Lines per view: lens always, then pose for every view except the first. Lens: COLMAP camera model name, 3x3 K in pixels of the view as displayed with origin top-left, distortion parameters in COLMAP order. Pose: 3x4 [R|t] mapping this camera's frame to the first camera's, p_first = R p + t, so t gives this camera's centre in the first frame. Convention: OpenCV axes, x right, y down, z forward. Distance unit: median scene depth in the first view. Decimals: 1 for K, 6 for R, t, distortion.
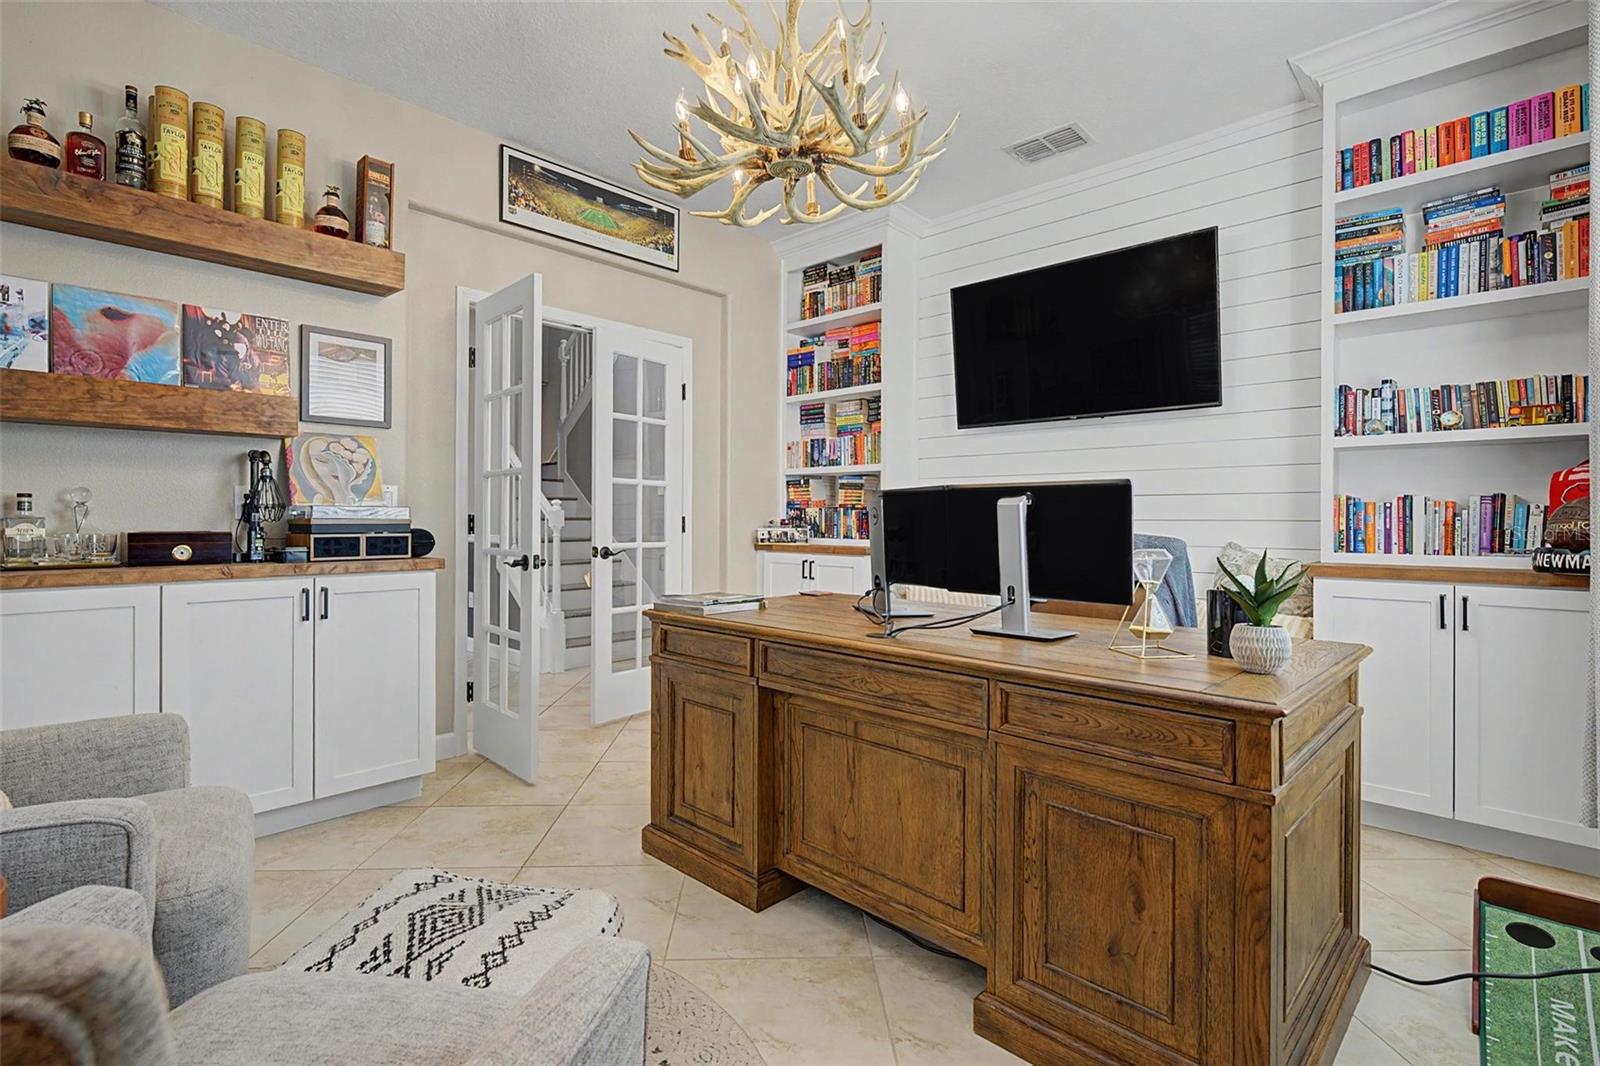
lens RADIAL K [[753.9, 0, 792.7], [0, 753.9, 525.1], [0, 0, 1]] dist [0.006180, 0.000005]
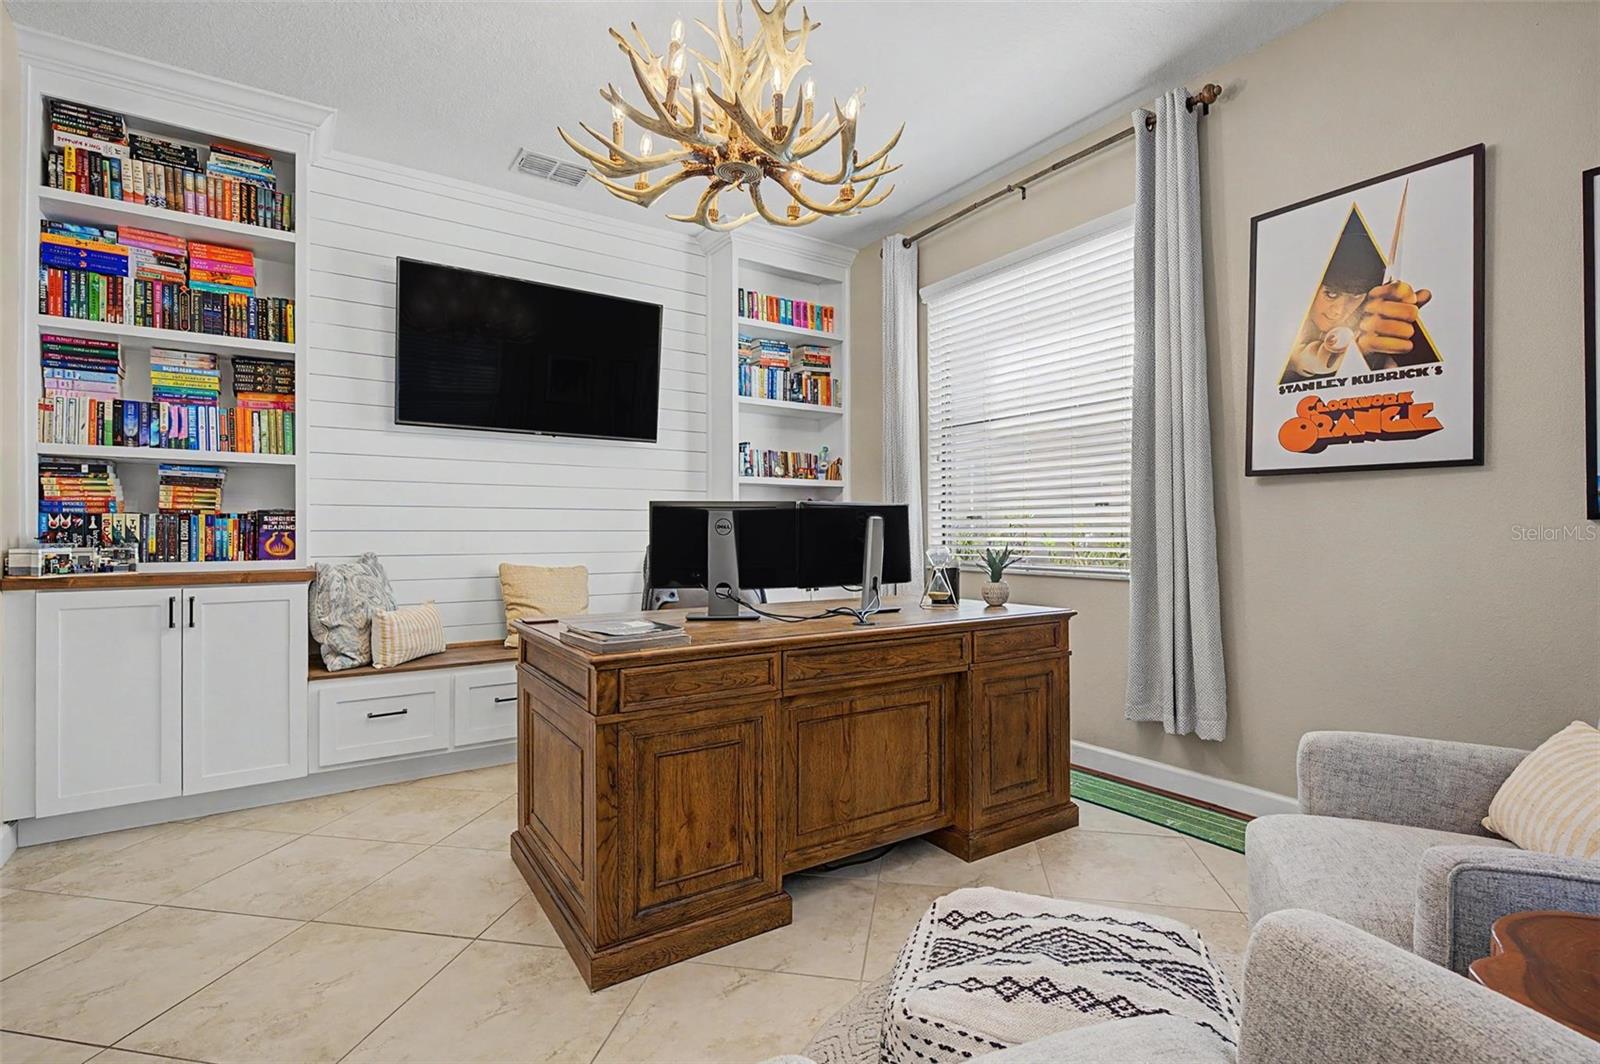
lens RADIAL K [[753.9, 0, 794.5], [0, 753.9, 527.7], [0, 0, 1]] dist [0.006180, 0.000005]
pose [[0.213130, -0.002915, 0.977020, -0.471098], [0.009605, 0.999953, 0.000888, -0.006727], [-0.976977, 0.009195, 0.213148, 0.353446]]
